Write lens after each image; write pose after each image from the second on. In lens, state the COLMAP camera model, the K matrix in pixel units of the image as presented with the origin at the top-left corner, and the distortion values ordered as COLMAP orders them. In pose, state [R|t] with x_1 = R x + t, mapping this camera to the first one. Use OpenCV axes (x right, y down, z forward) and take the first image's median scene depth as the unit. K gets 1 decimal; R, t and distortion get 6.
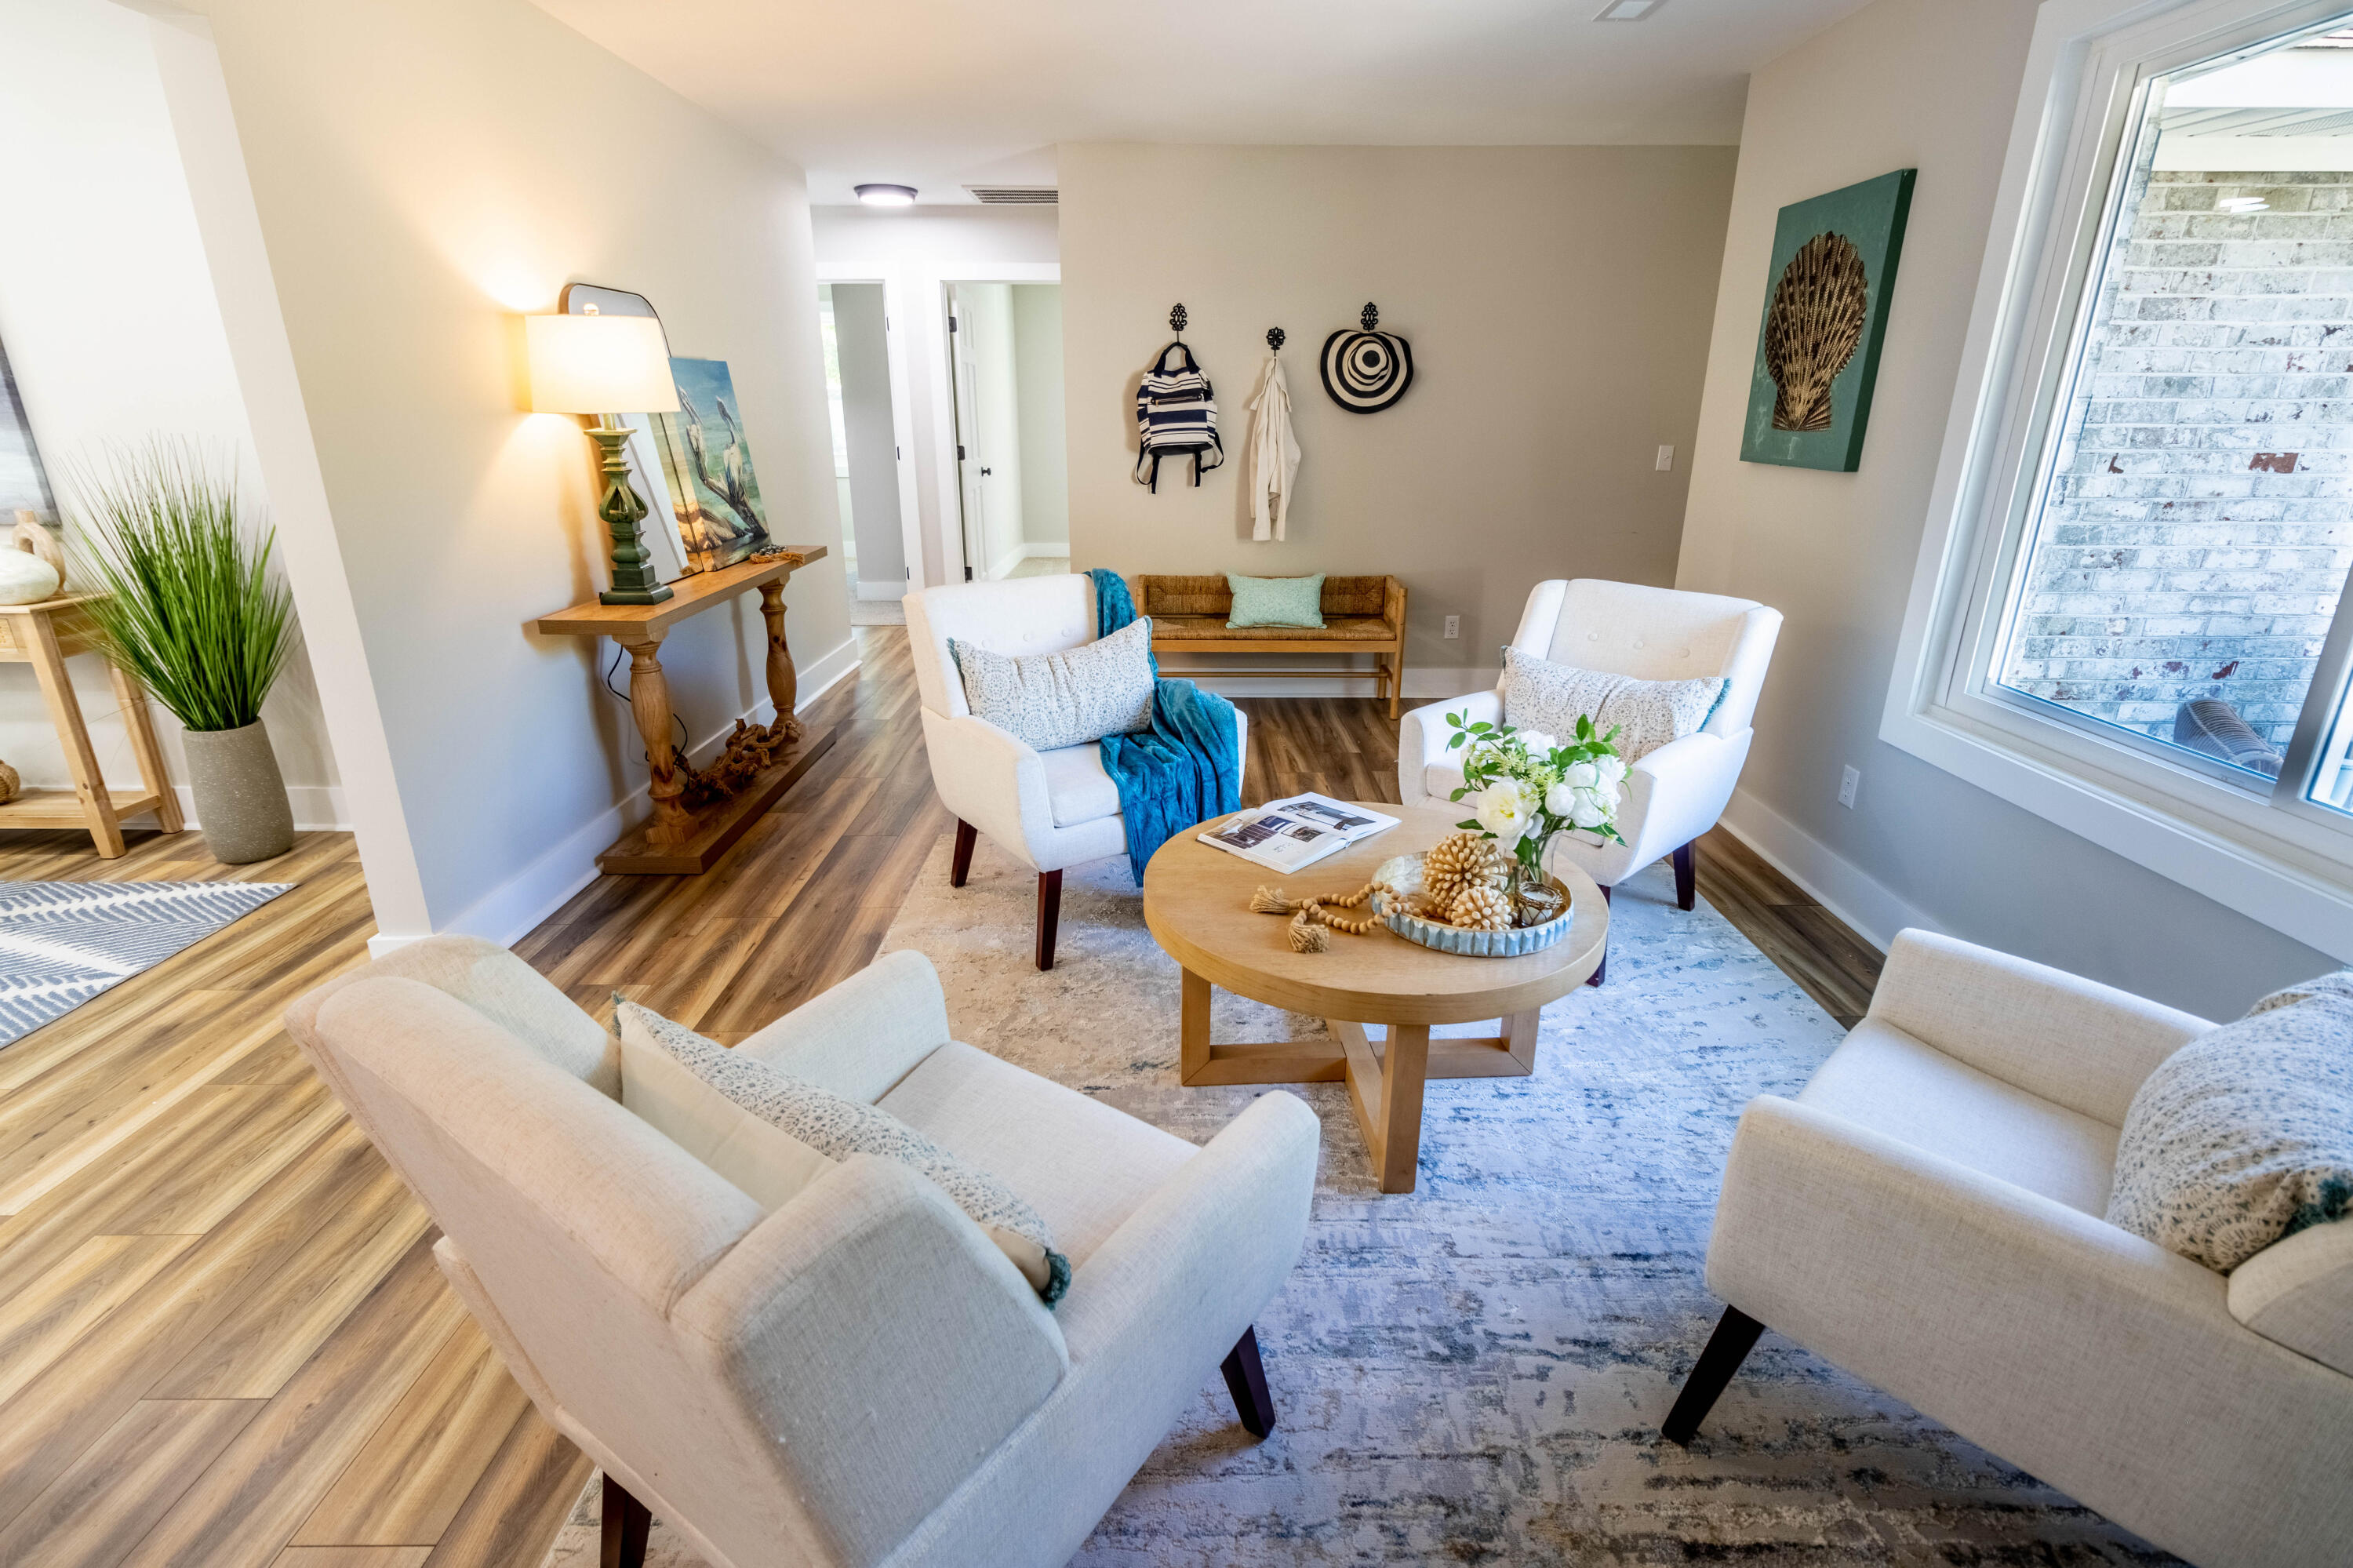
lens RADIAL K [[1096.1, 0, 1182.7], [0, 1096.1, 769.5], [0, 0, 1]] dist [0.004744, 0.000683]
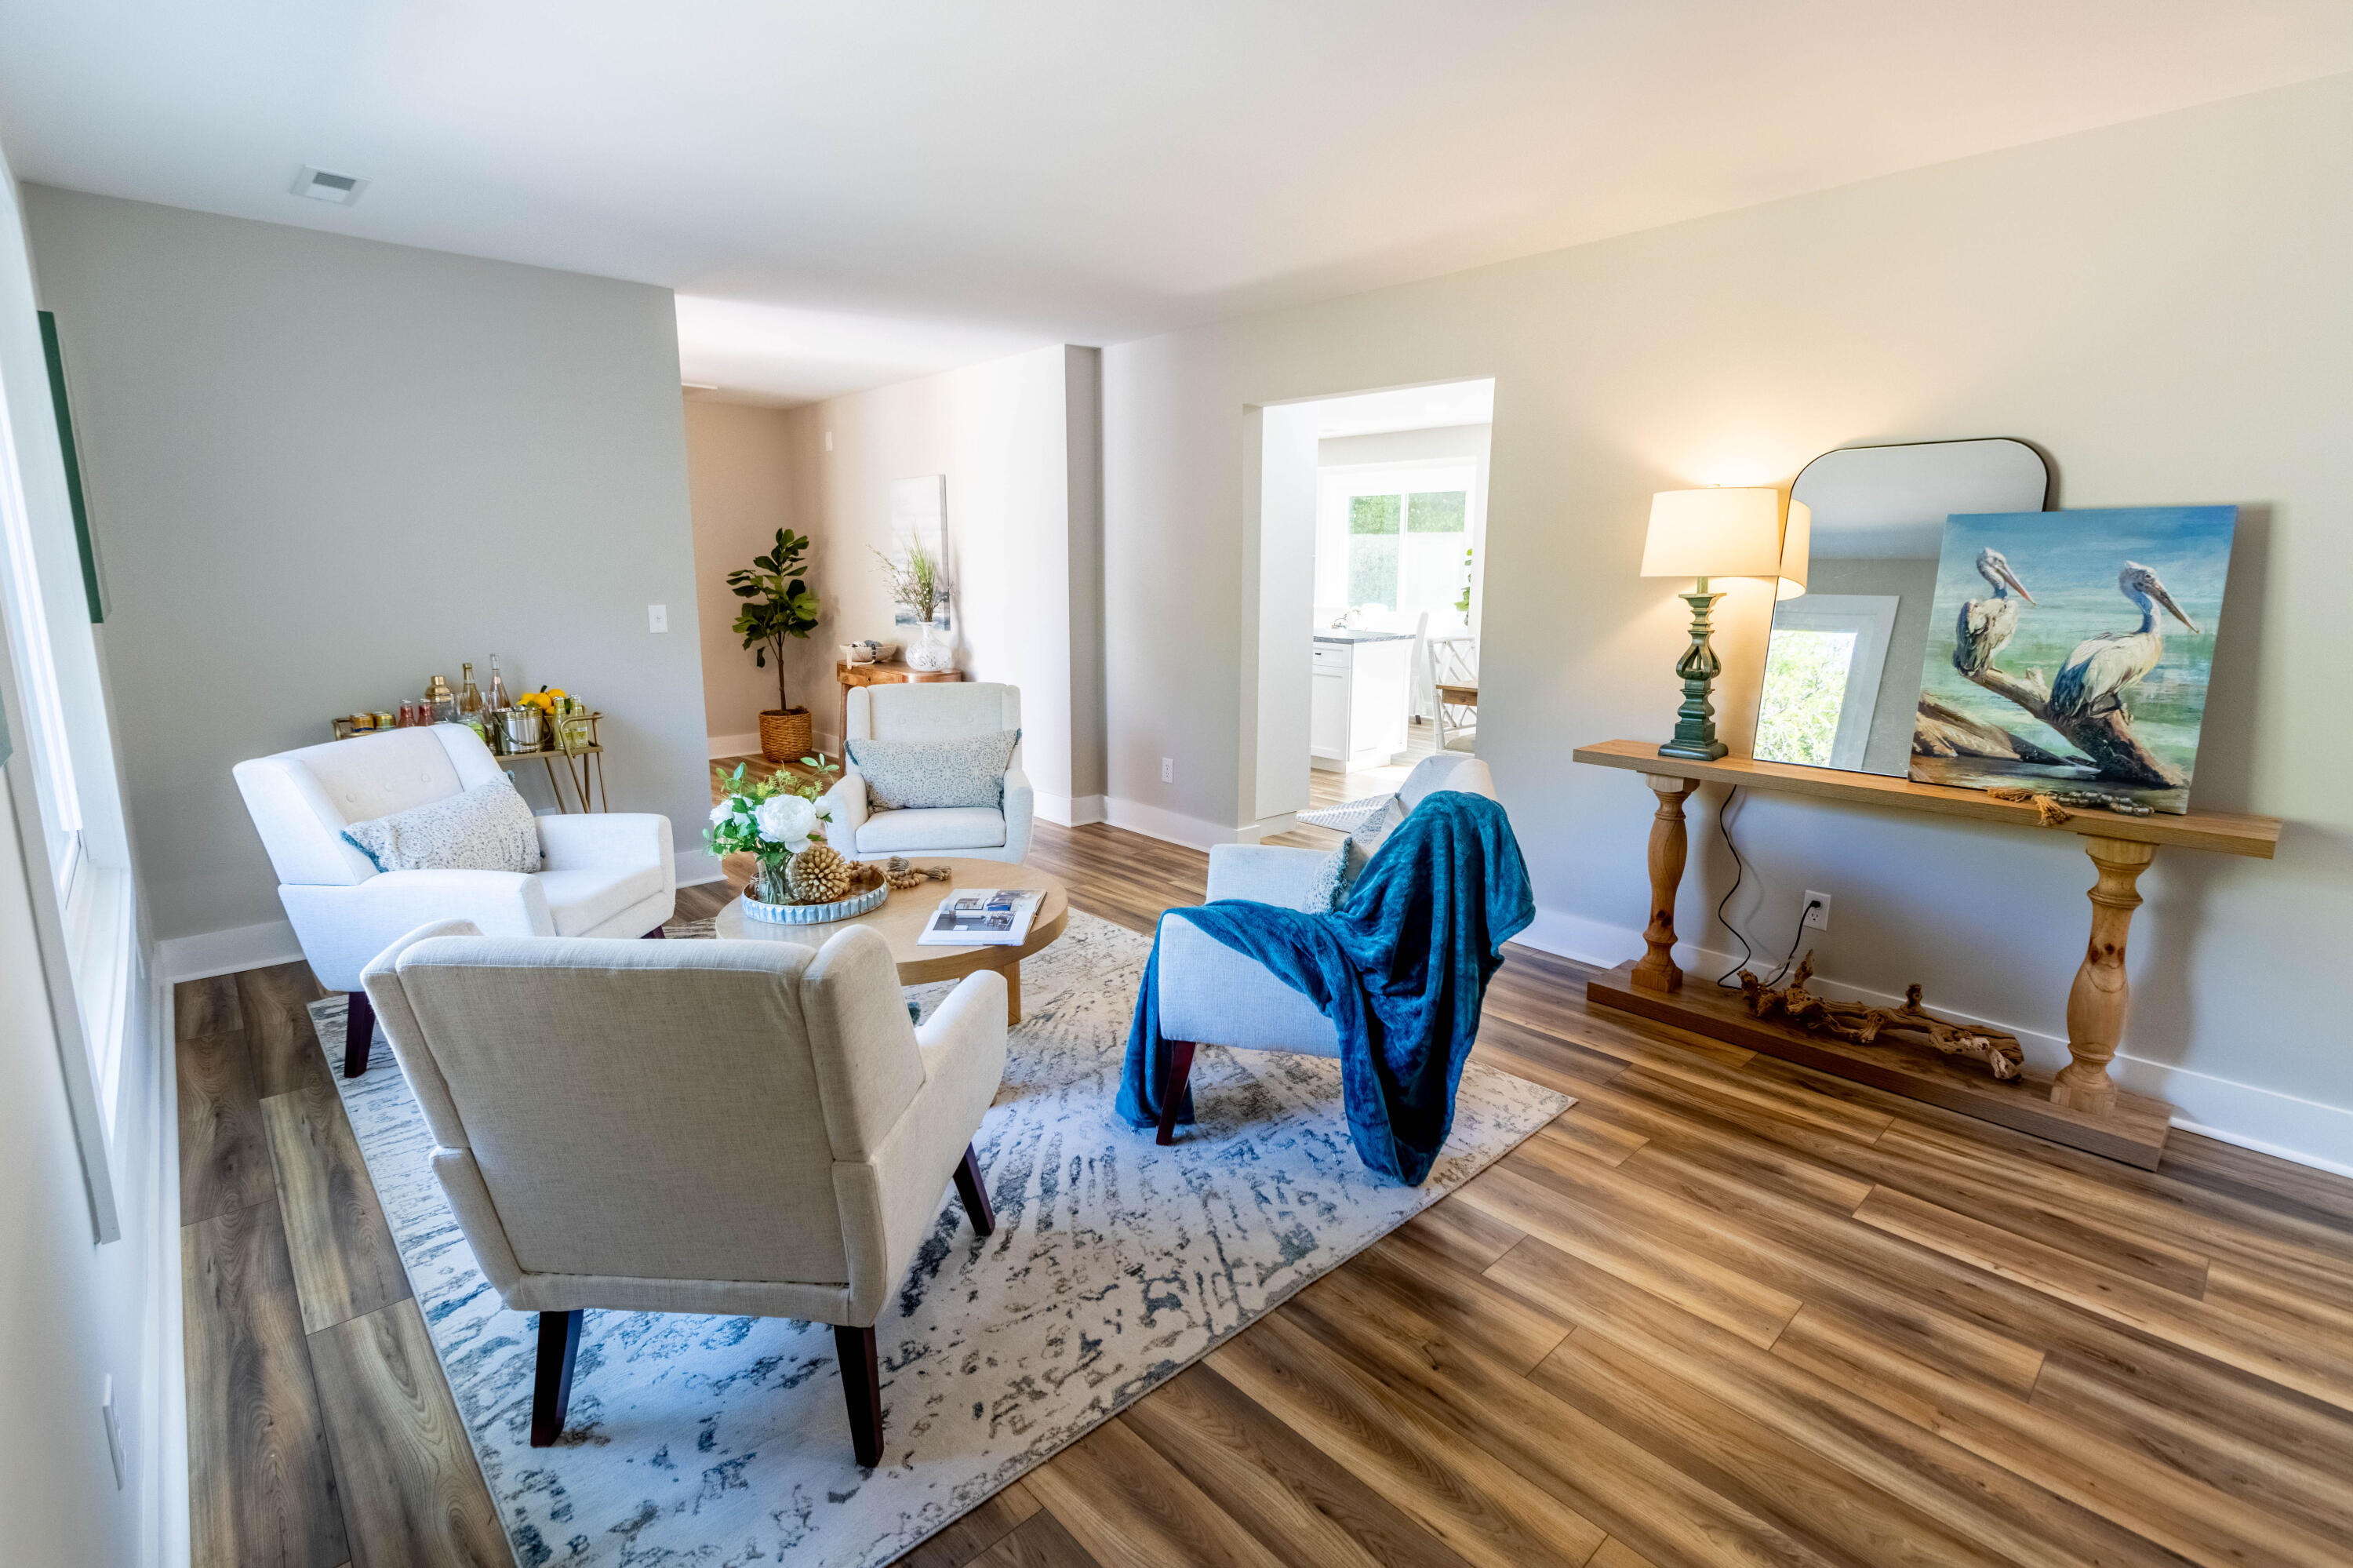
lens RADIAL K [[1086.3, 0, 1189.0], [0, 1086.3, 771.1], [0, 0, 1]] dist [0.000803, -0.014519]
pose [[-0.725347, 0.120328, -0.677785, 0.547905], [-0.228475, 0.886710, 0.401926, -0.455559], [0.649362, 0.446392, -0.615681, 1.376037]]
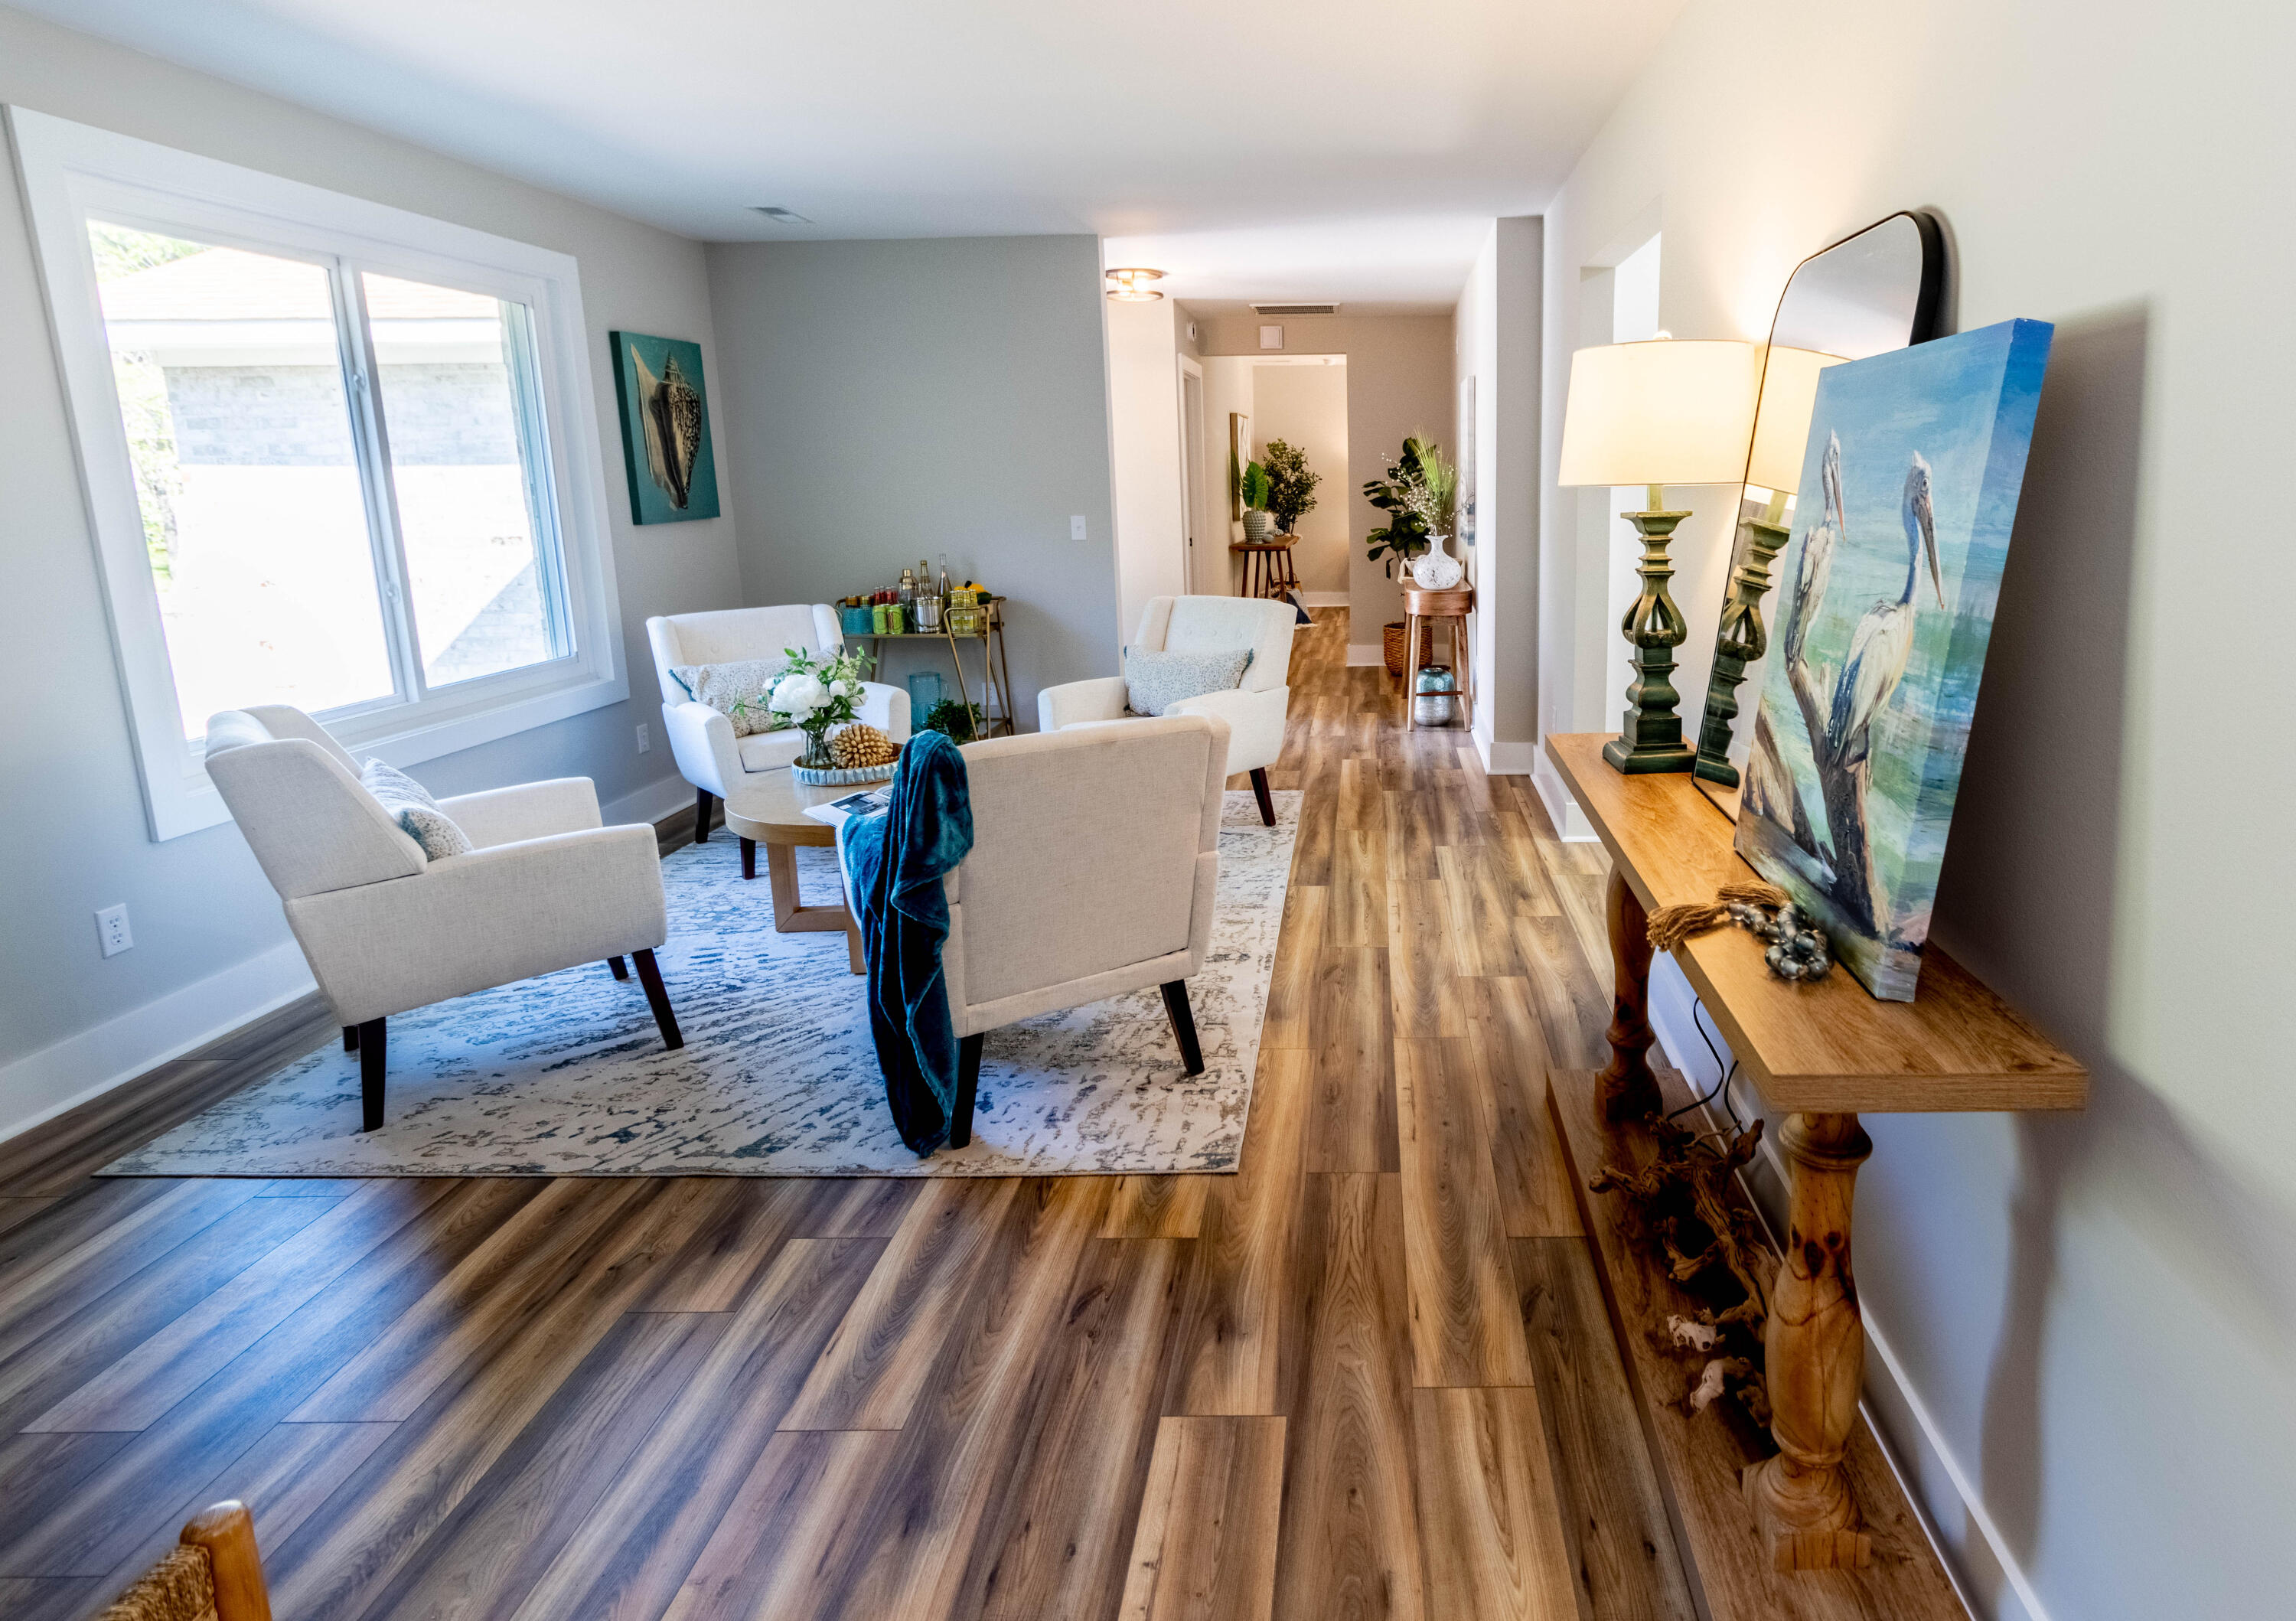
lens RADIAL K [[1243.5, 0, 1362.7], [0, 1243.5, 721.0], [0, 0, 1]] dist [-0.000858, -0.001276]
pose [[-0.999944, 0.007917, 0.007064, -0.343440], [0.010387, 0.866219, 0.499557, -0.569715], [-0.002164, 0.499603, -0.866252, 1.695341]]
